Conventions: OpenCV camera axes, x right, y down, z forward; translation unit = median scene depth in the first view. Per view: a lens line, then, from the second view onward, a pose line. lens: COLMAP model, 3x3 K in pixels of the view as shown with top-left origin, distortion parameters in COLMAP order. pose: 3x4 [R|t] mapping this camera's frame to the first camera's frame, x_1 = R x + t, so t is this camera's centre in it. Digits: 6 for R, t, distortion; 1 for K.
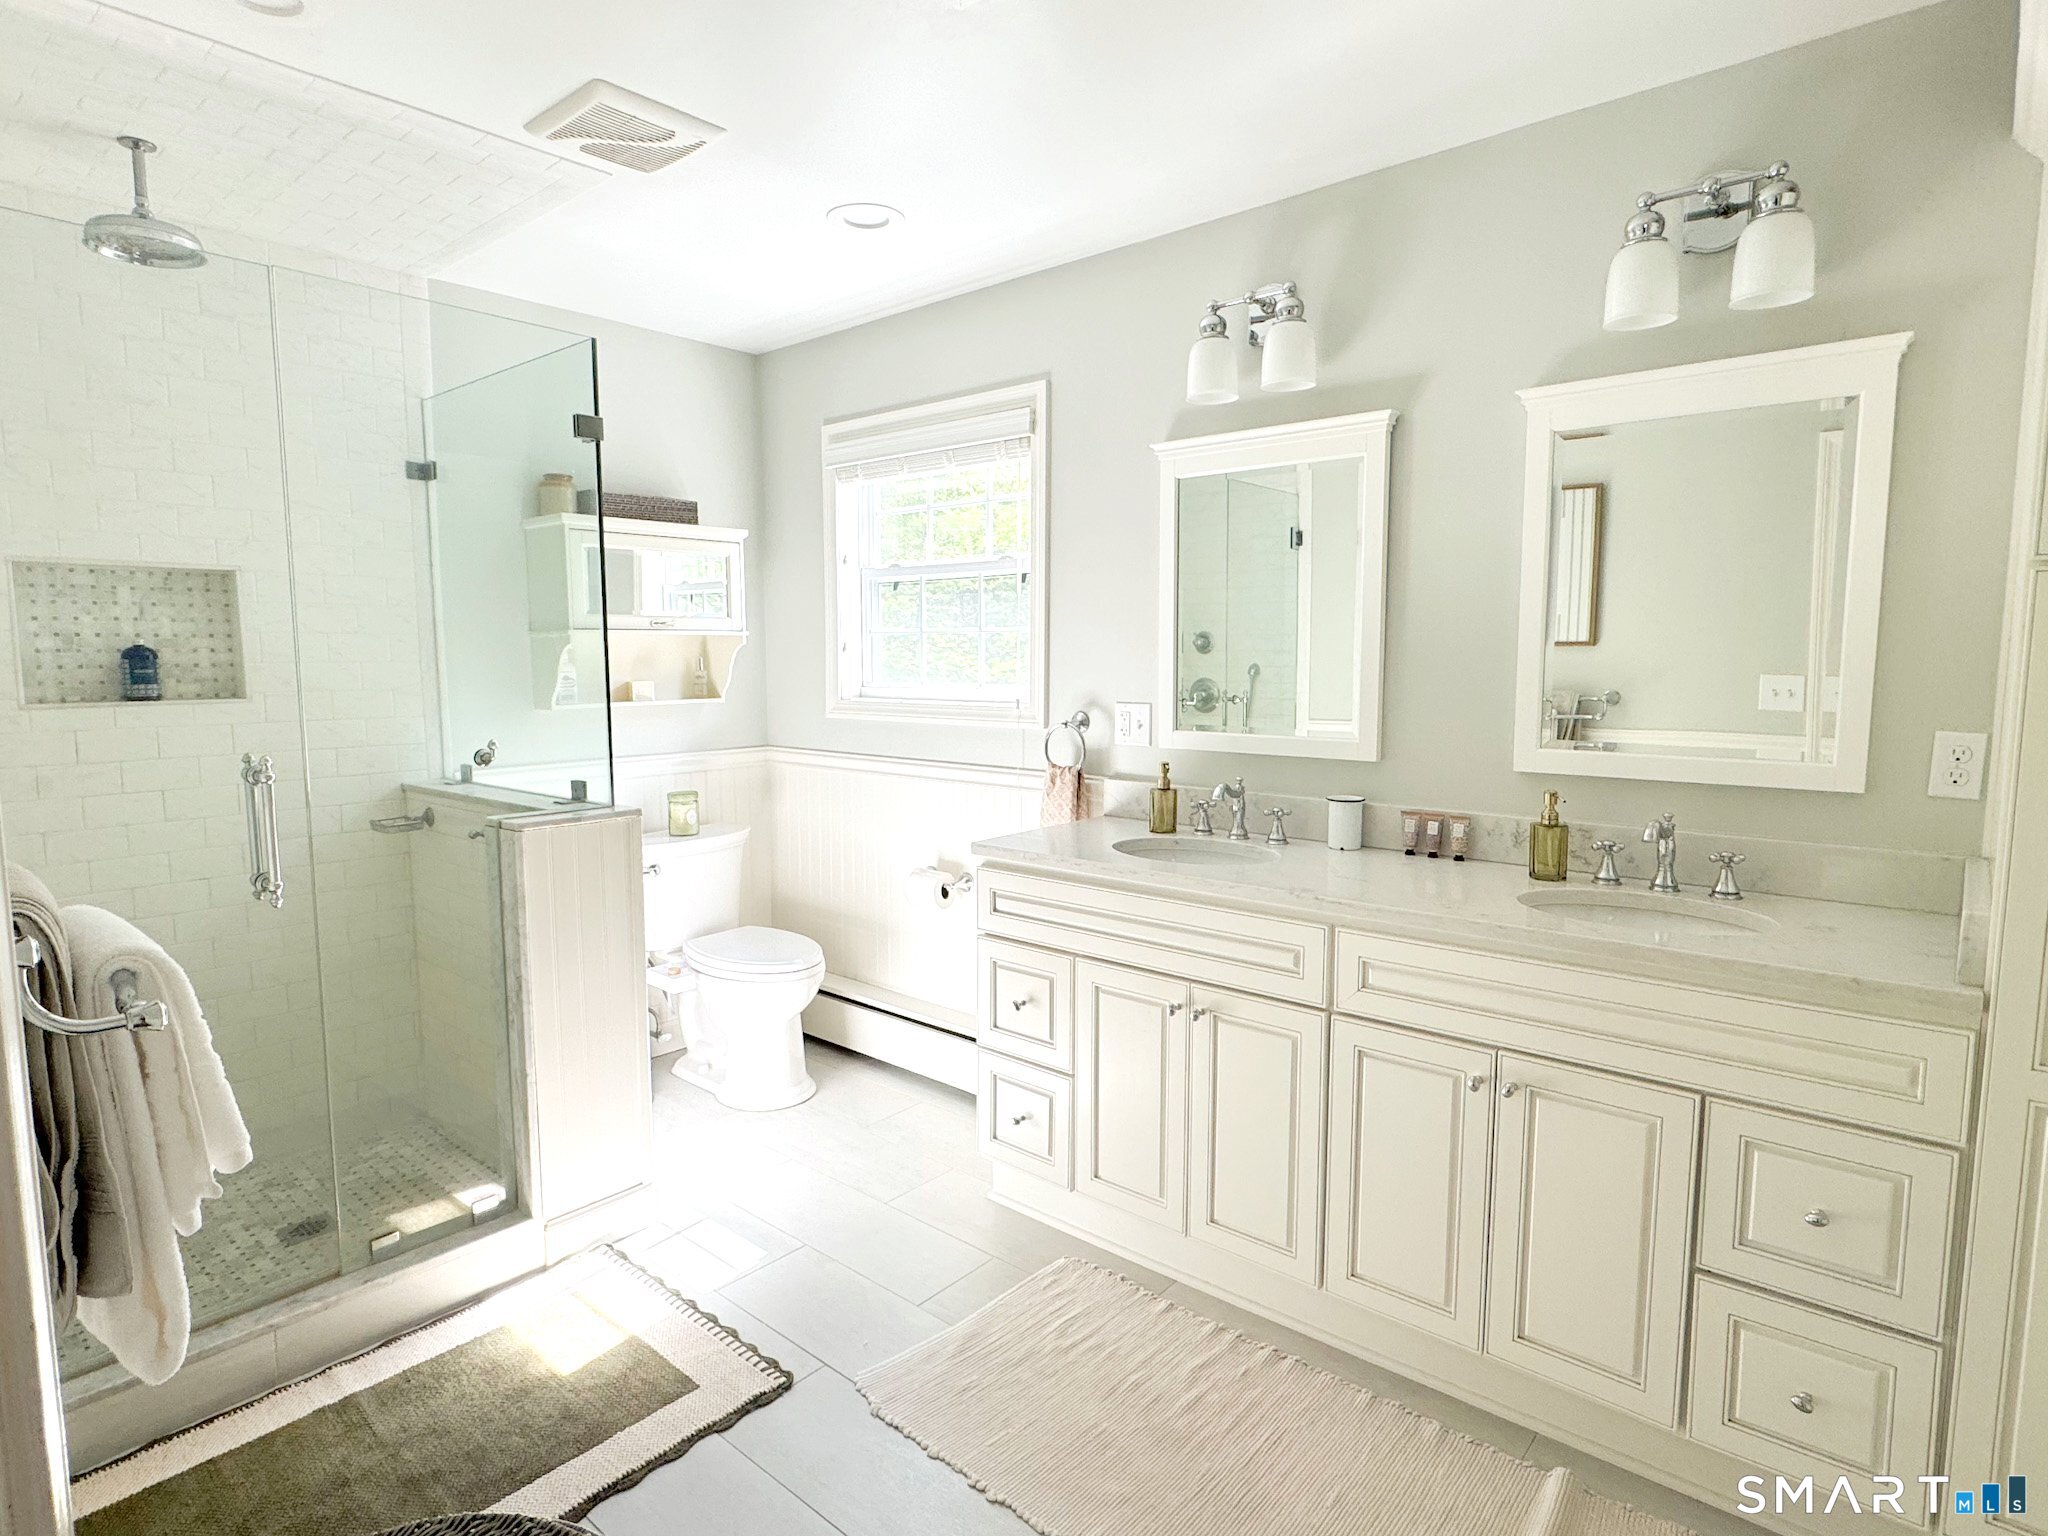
lens RADIAL K [[1097.8, 0, 1007.1], [0, 1097.8, 765.9], [0, 0, 1]] dist [-0.002504, 0.001618]
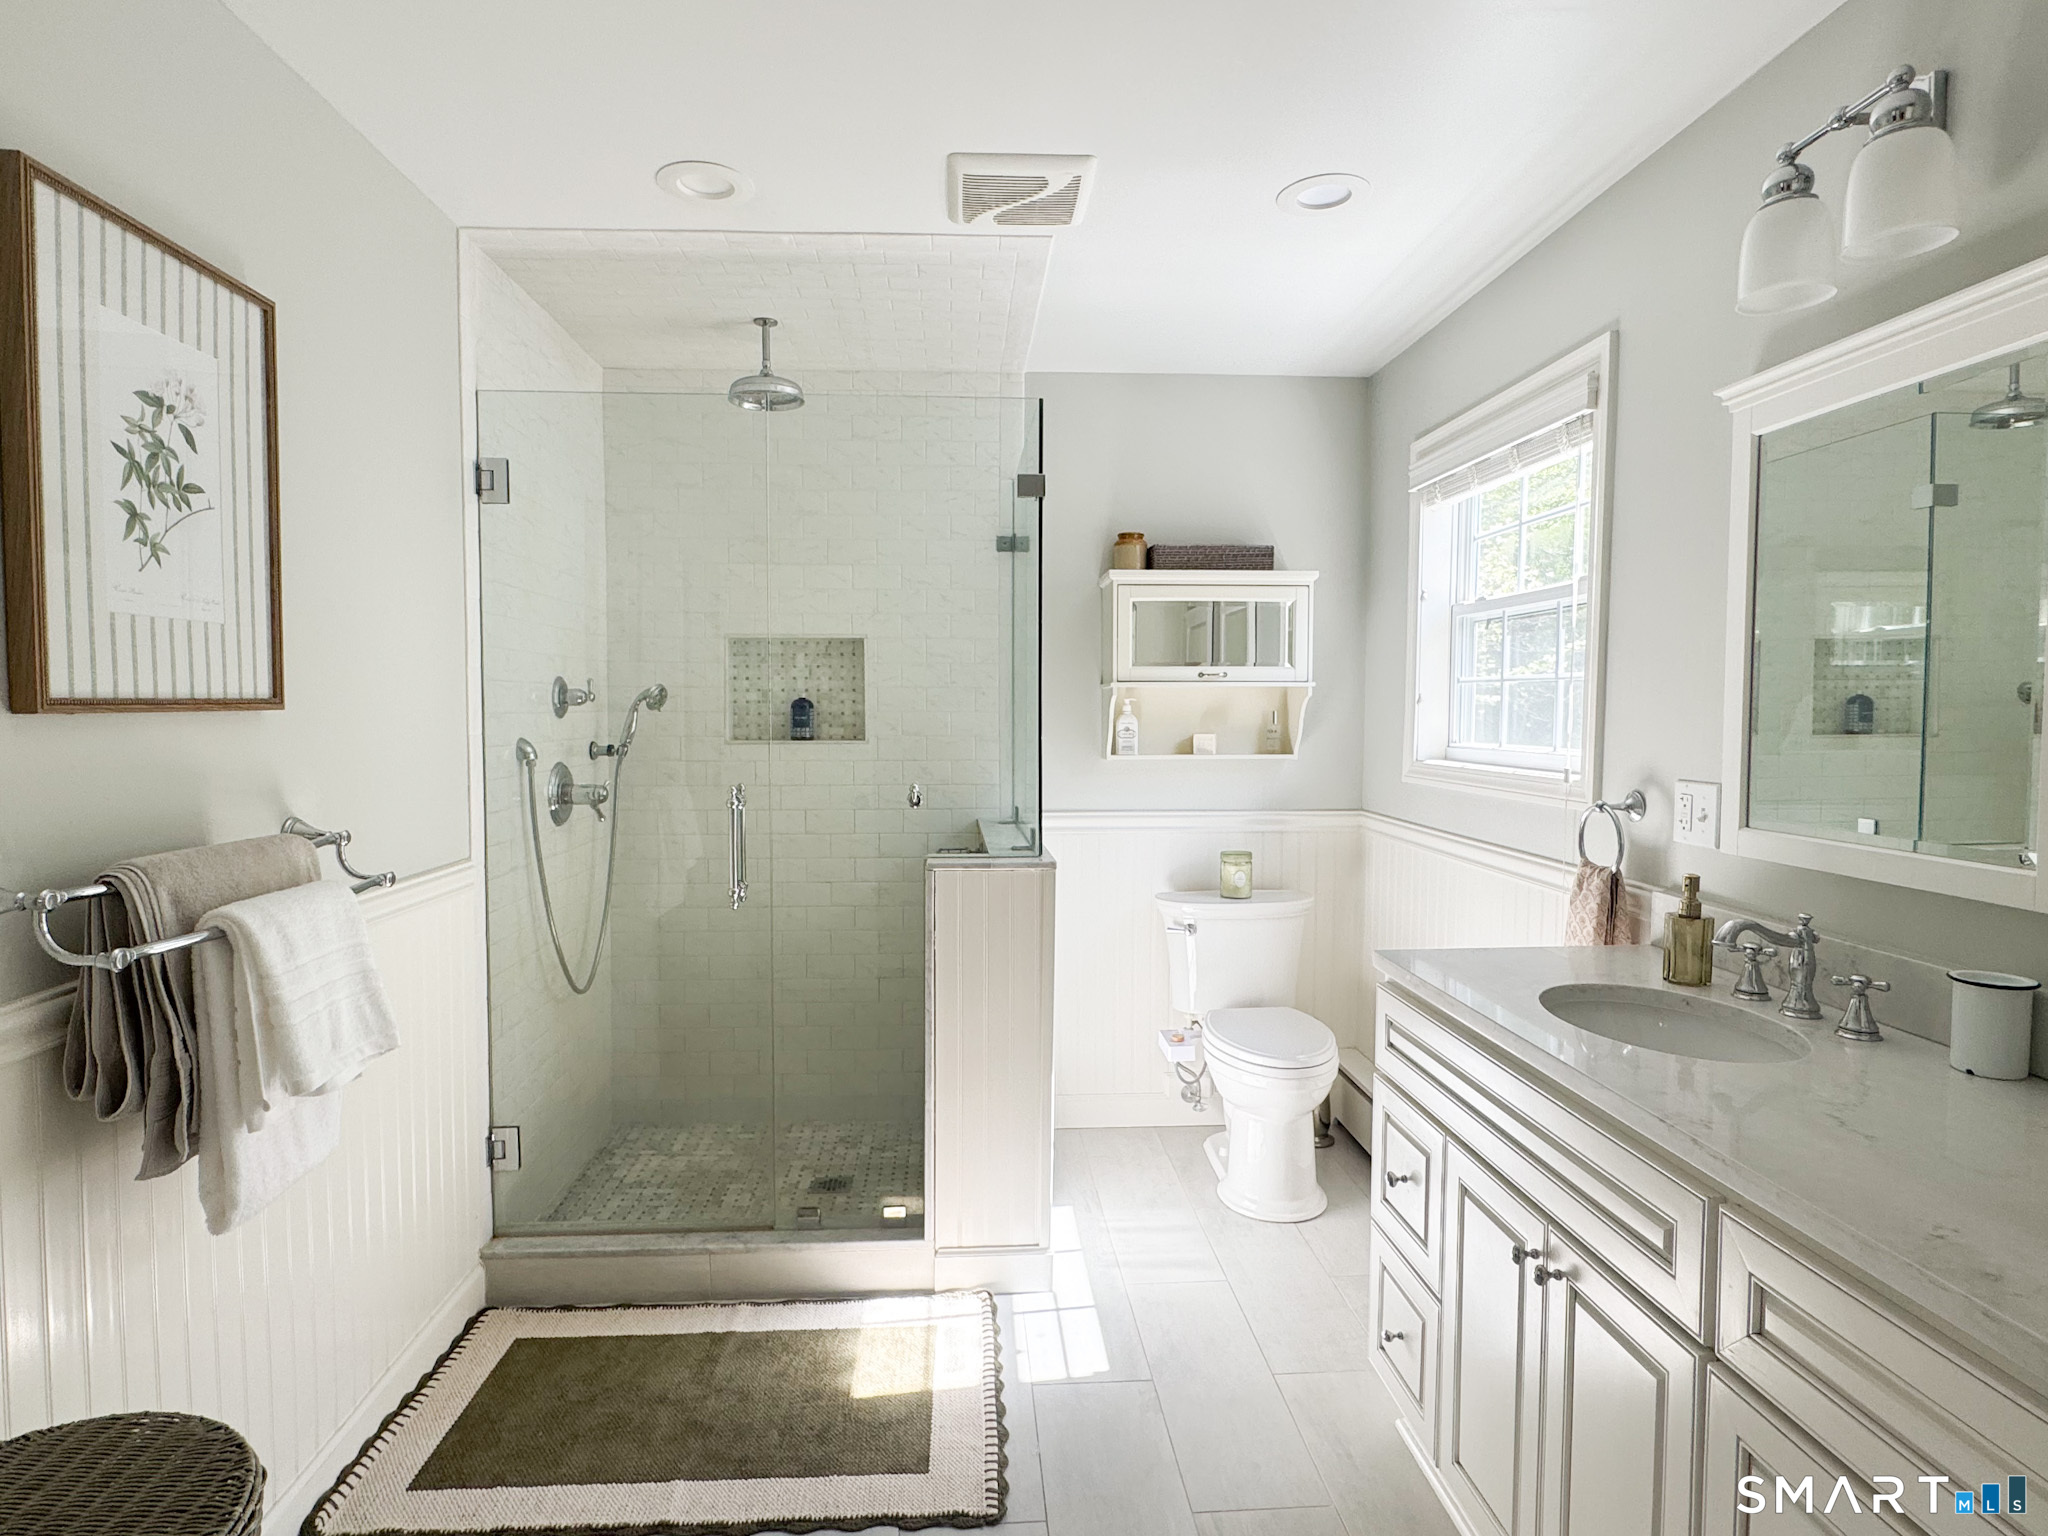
lens RADIAL K [[1097.8, 0, 1007.1], [0, 1097.8, 765.9], [0, 0, 1]] dist [-0.002504, 0.001618]
pose [[0.704287, 0.041773, -0.708685, 0.314779], [-0.076147, 0.996953, -0.016910, -0.025780], [0.705820, 0.065873, 0.705322, 0.255347]]
